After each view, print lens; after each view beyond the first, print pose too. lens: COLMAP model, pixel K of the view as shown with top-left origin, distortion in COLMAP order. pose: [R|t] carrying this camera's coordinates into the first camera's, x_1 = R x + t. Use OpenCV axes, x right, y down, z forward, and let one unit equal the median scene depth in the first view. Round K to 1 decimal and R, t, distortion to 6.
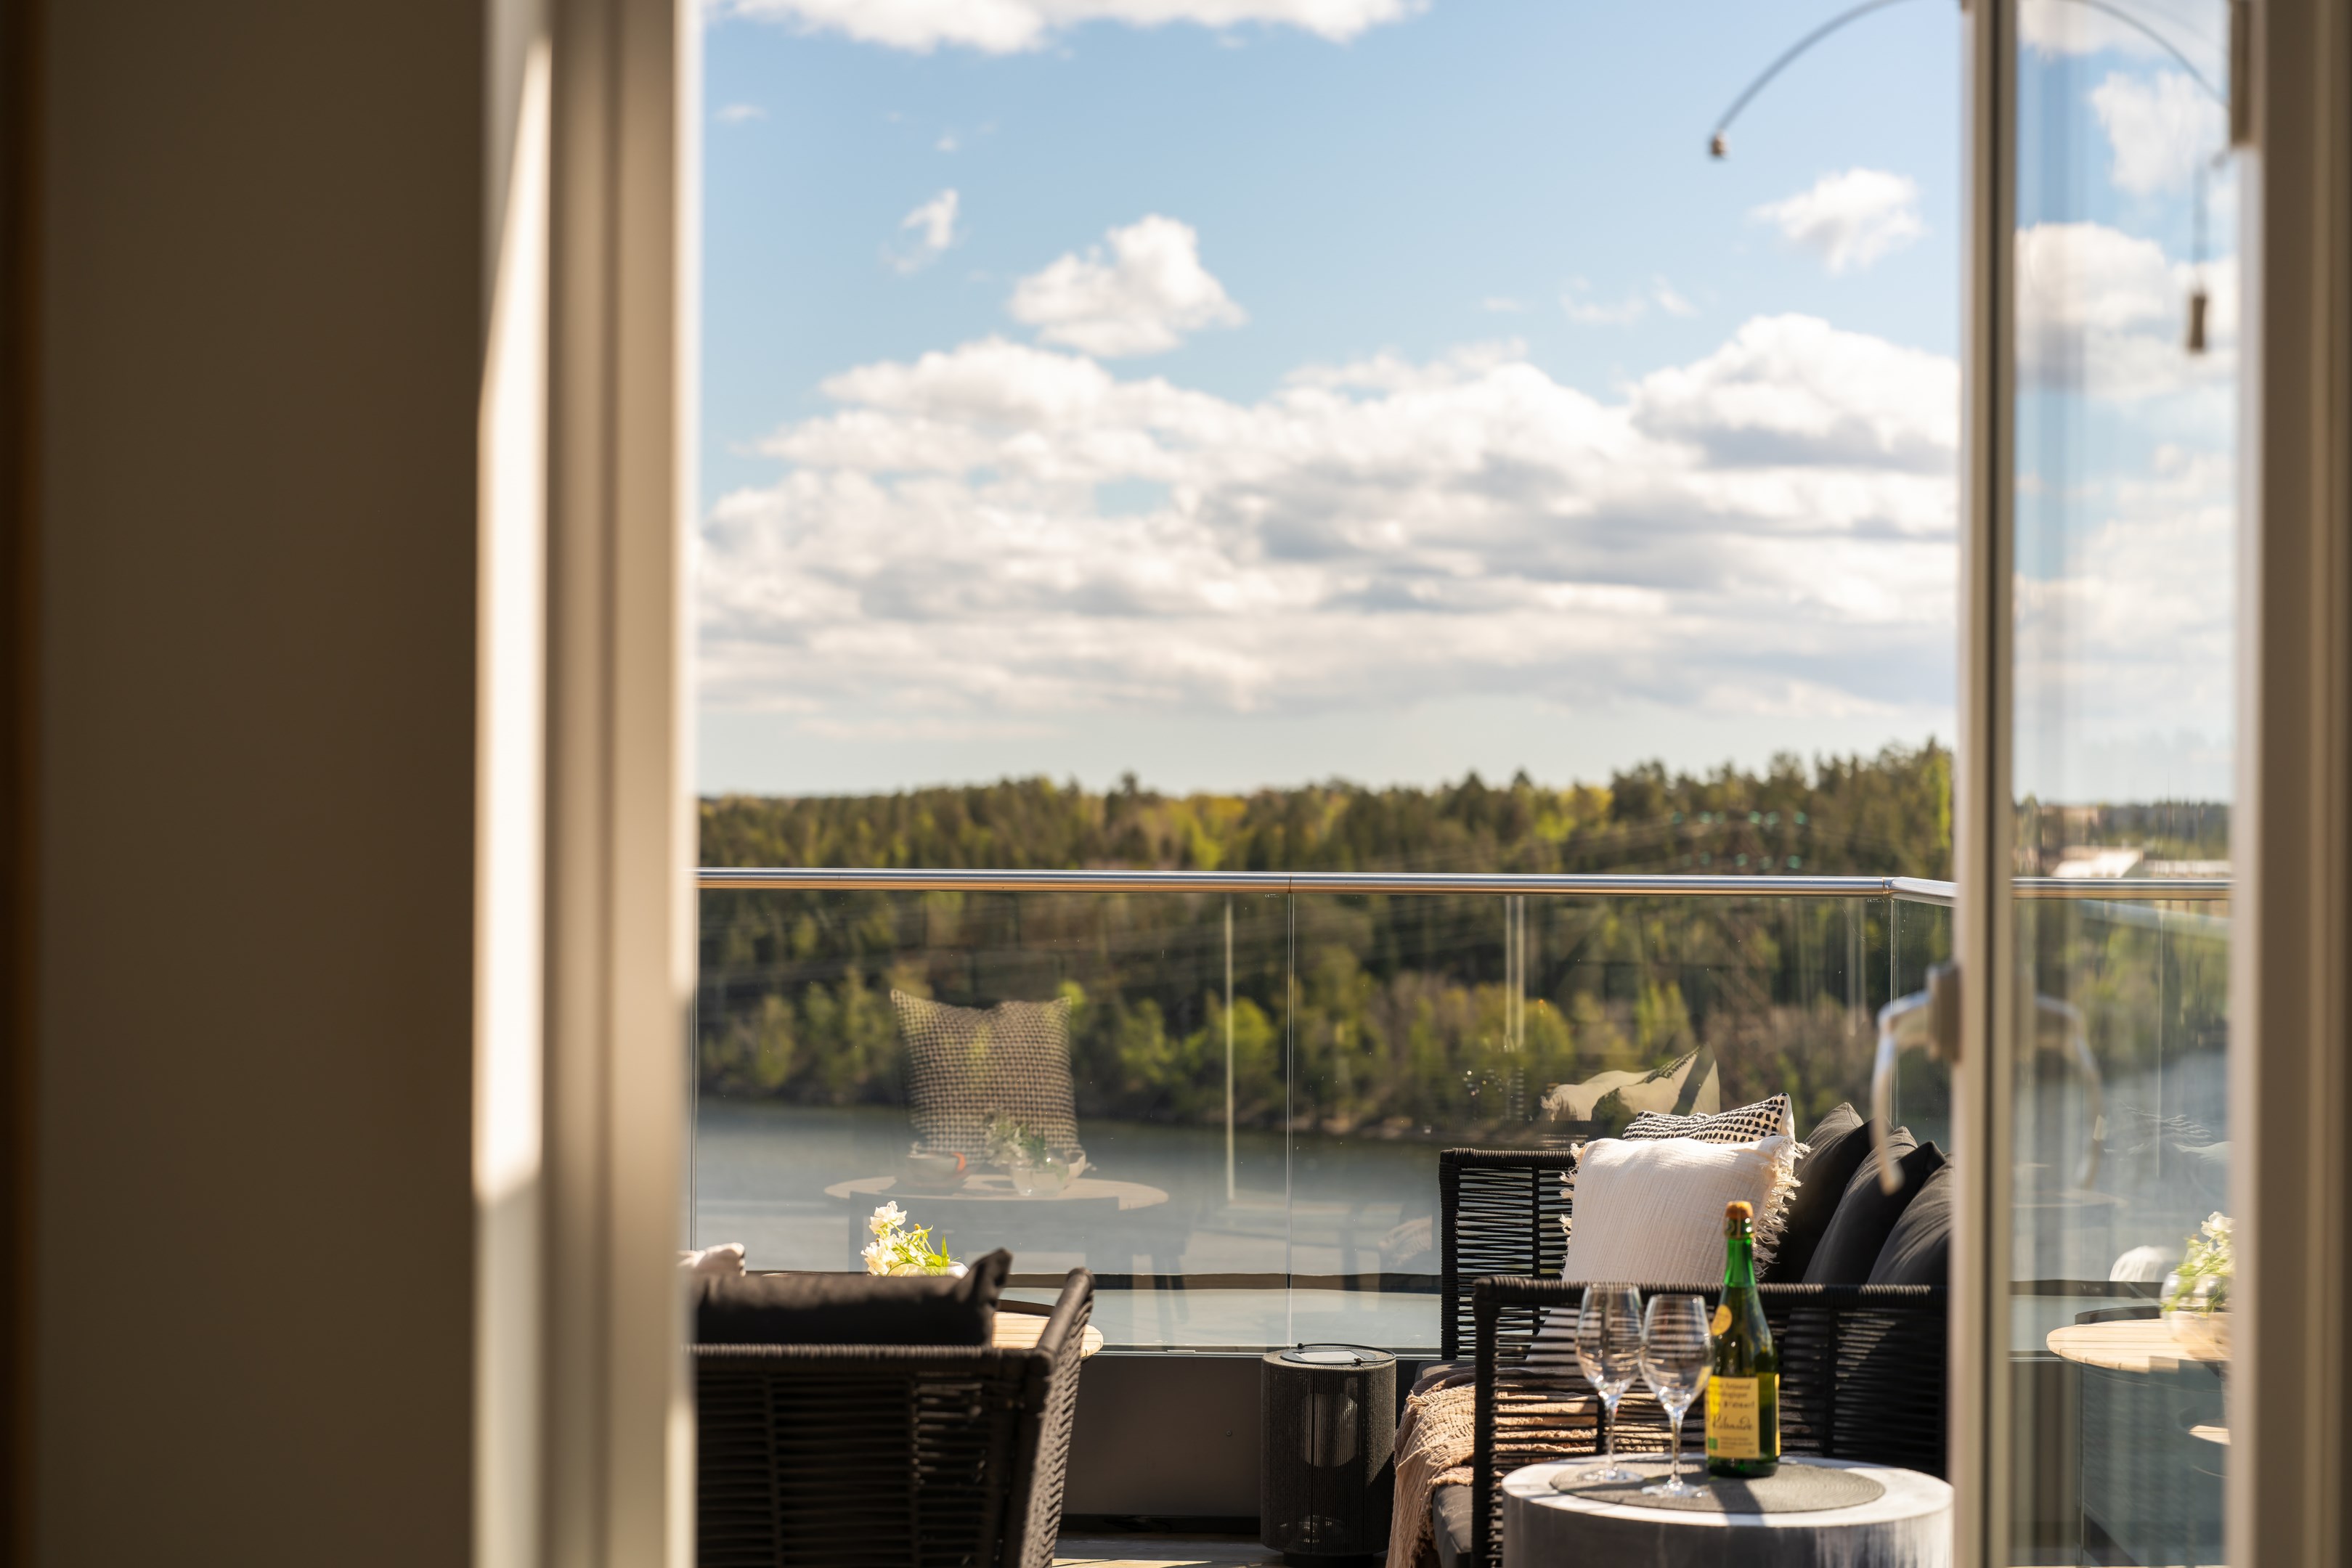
lens RADIAL K [[4164.3, 0, 1180.5], [0, 4164.3, 788.6], [0, 0, 1]] dist [-0.034797, -0.055065]
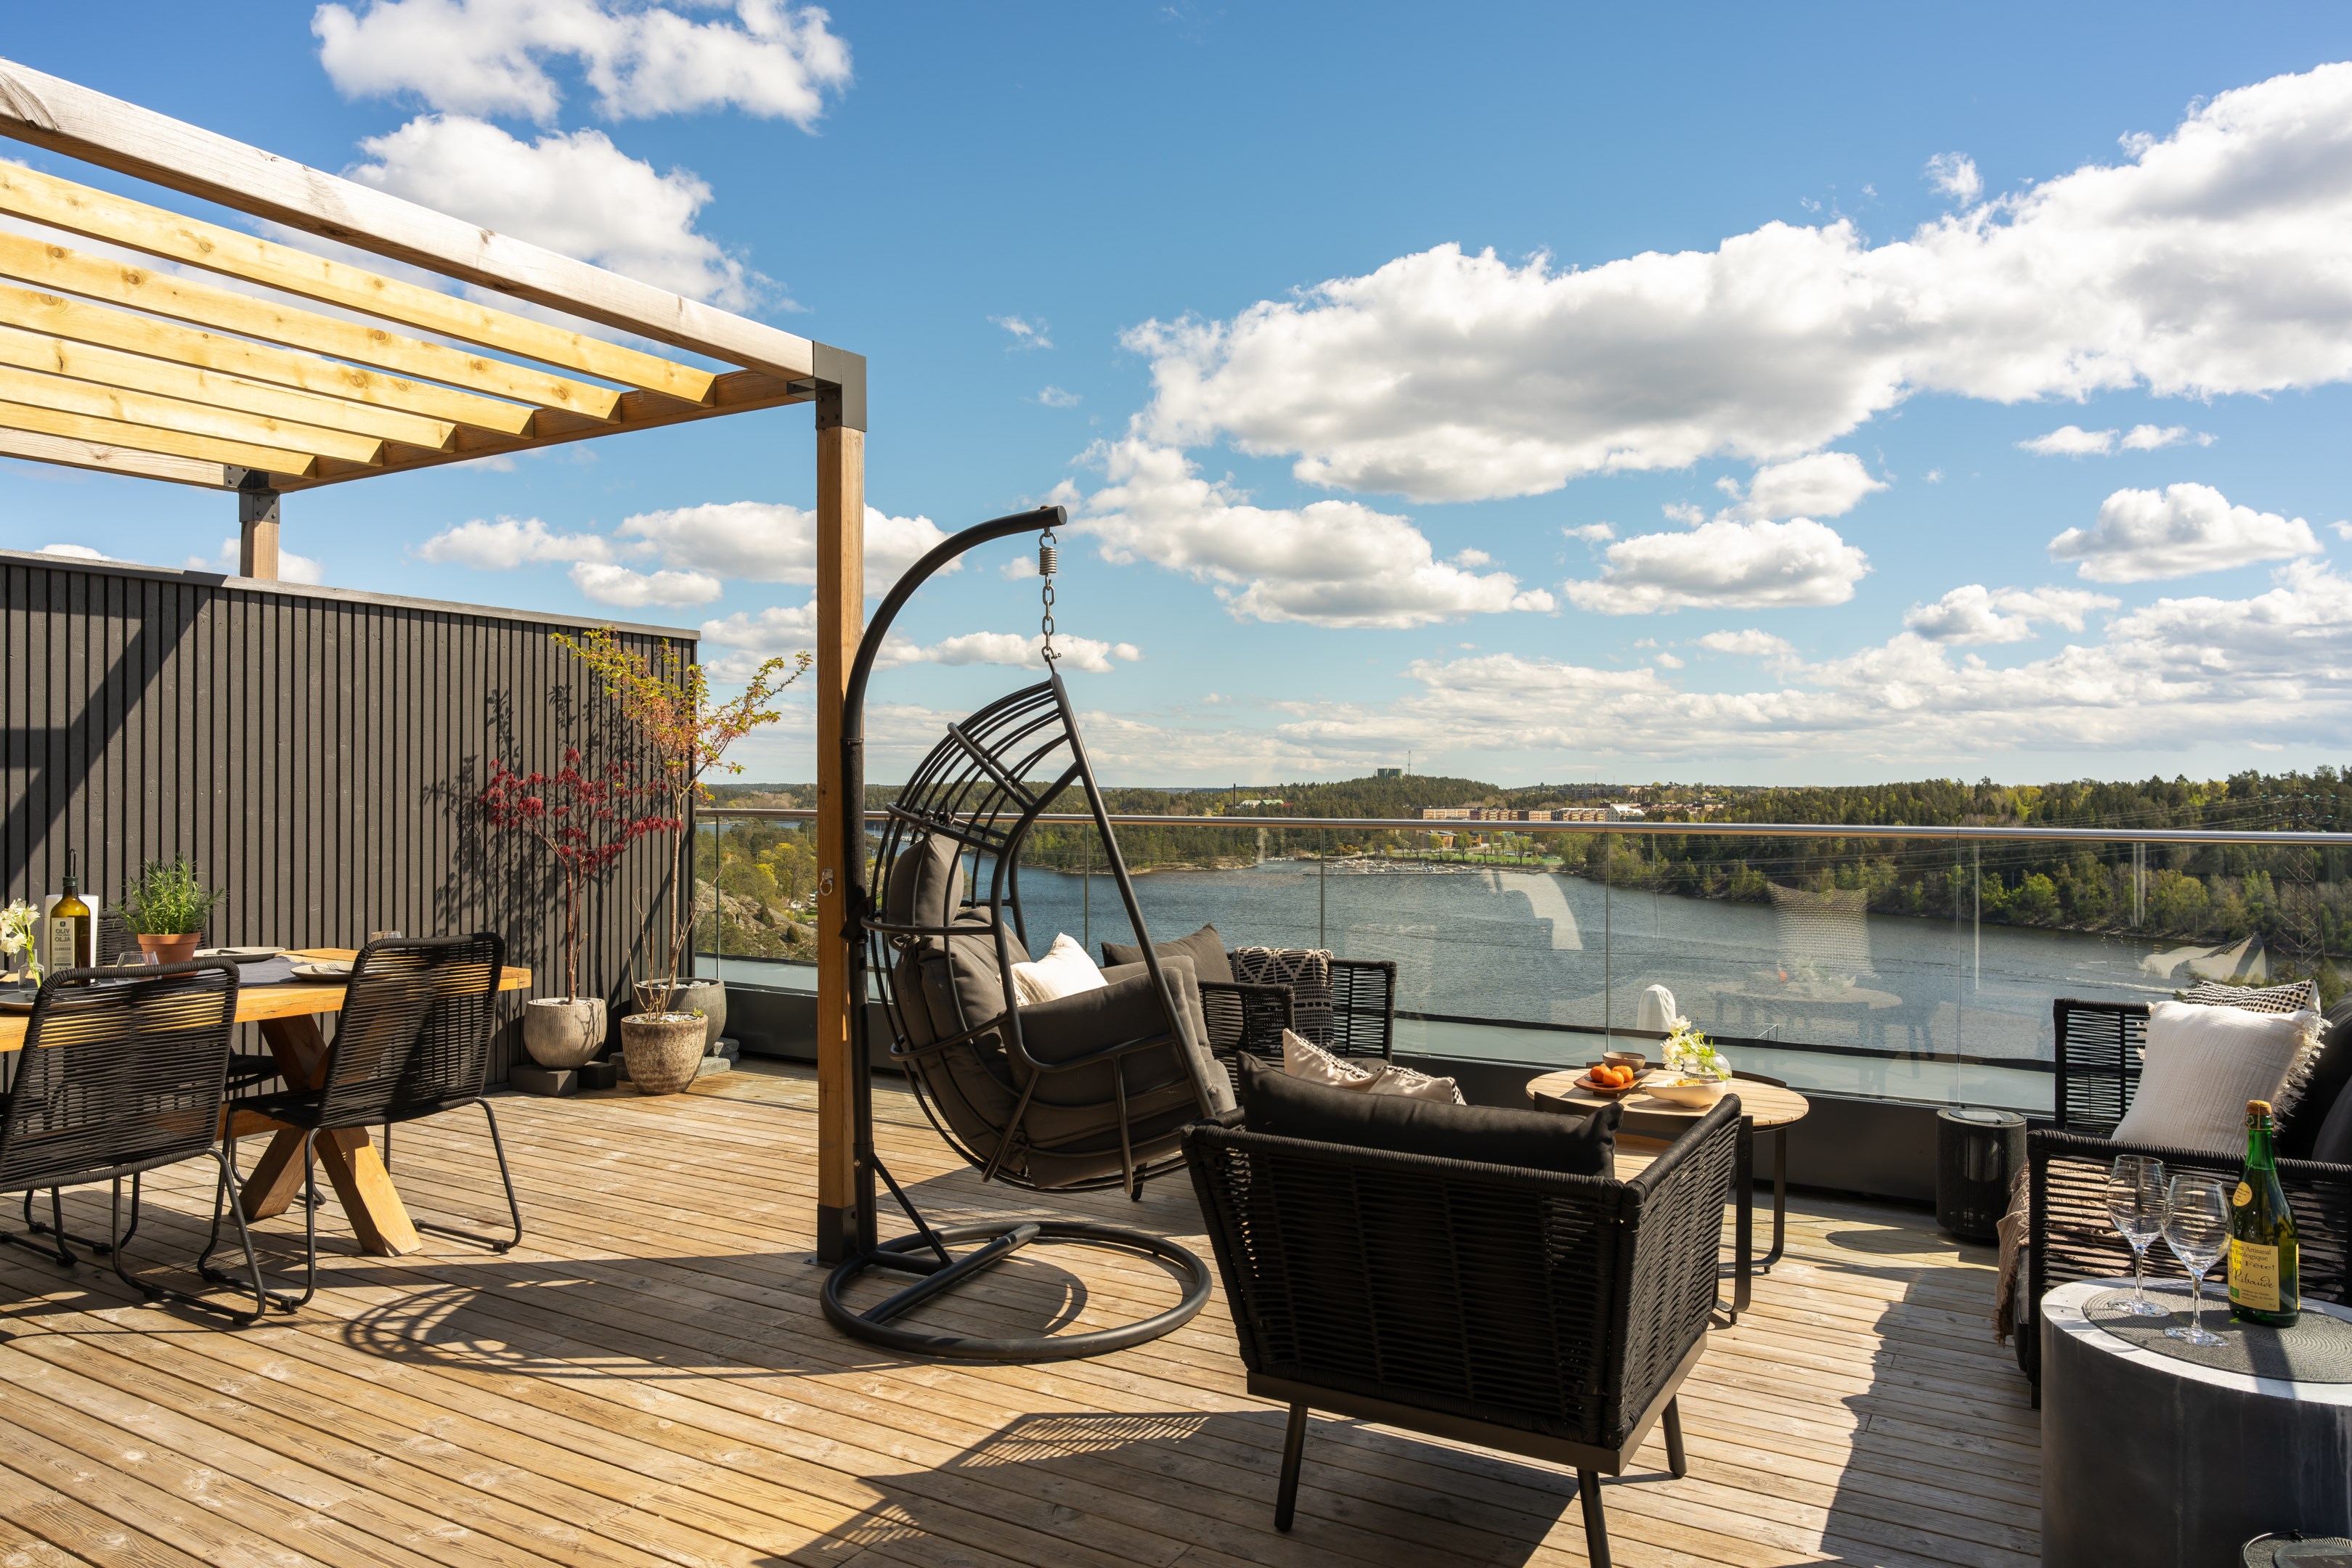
lens RADIAL K [[1543.7, 0, 1178.7], [0, 1543.7, 778.1], [0, 0, 1]] dist [-0.004965, 0.003286]
pose [[0.879928, -0.006347, -0.475064, 0.059177], [0.004095, 0.999975, -0.005776, 0.003203], [0.475089, 0.003137, 0.879932, 0.373610]]
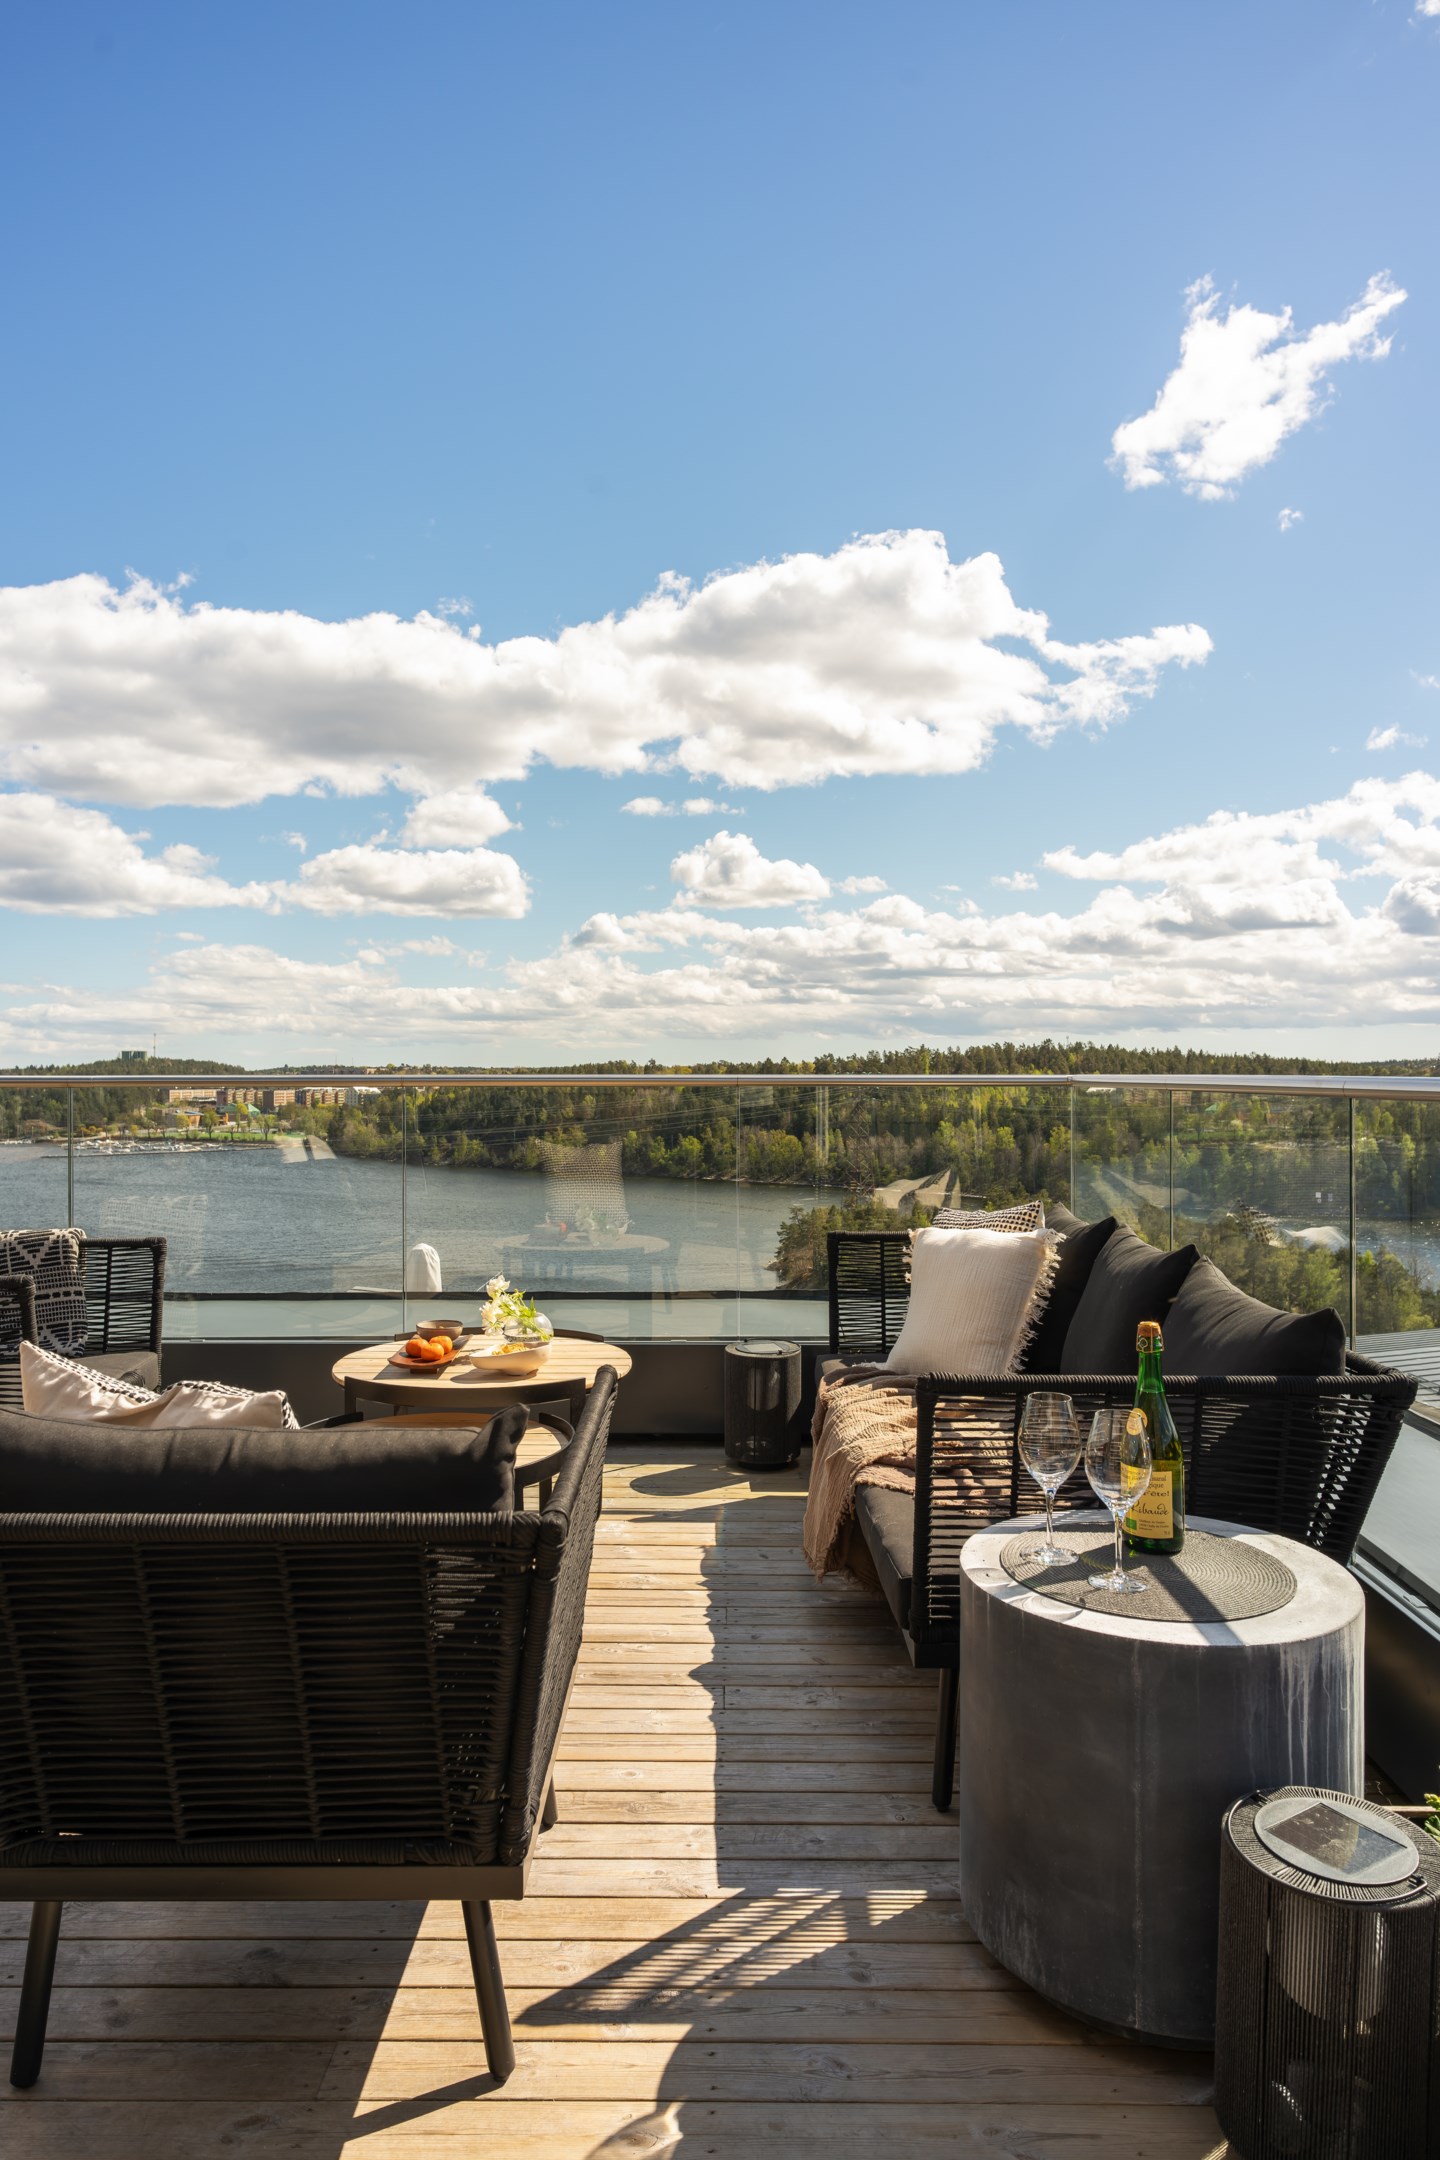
lens RADIAL K [[1405.7, 0, 717.9], [0, 1405.7, 1085.1], [0, 0, 1]] dist [-0.000214, 0.001655]
pose [[0.999388, -0.007684, 0.034117, -0.003541], [0.007173, 0.999861, 0.015053, 0.020541], [-0.034228, -0.014799, 0.999304, 0.511799]]
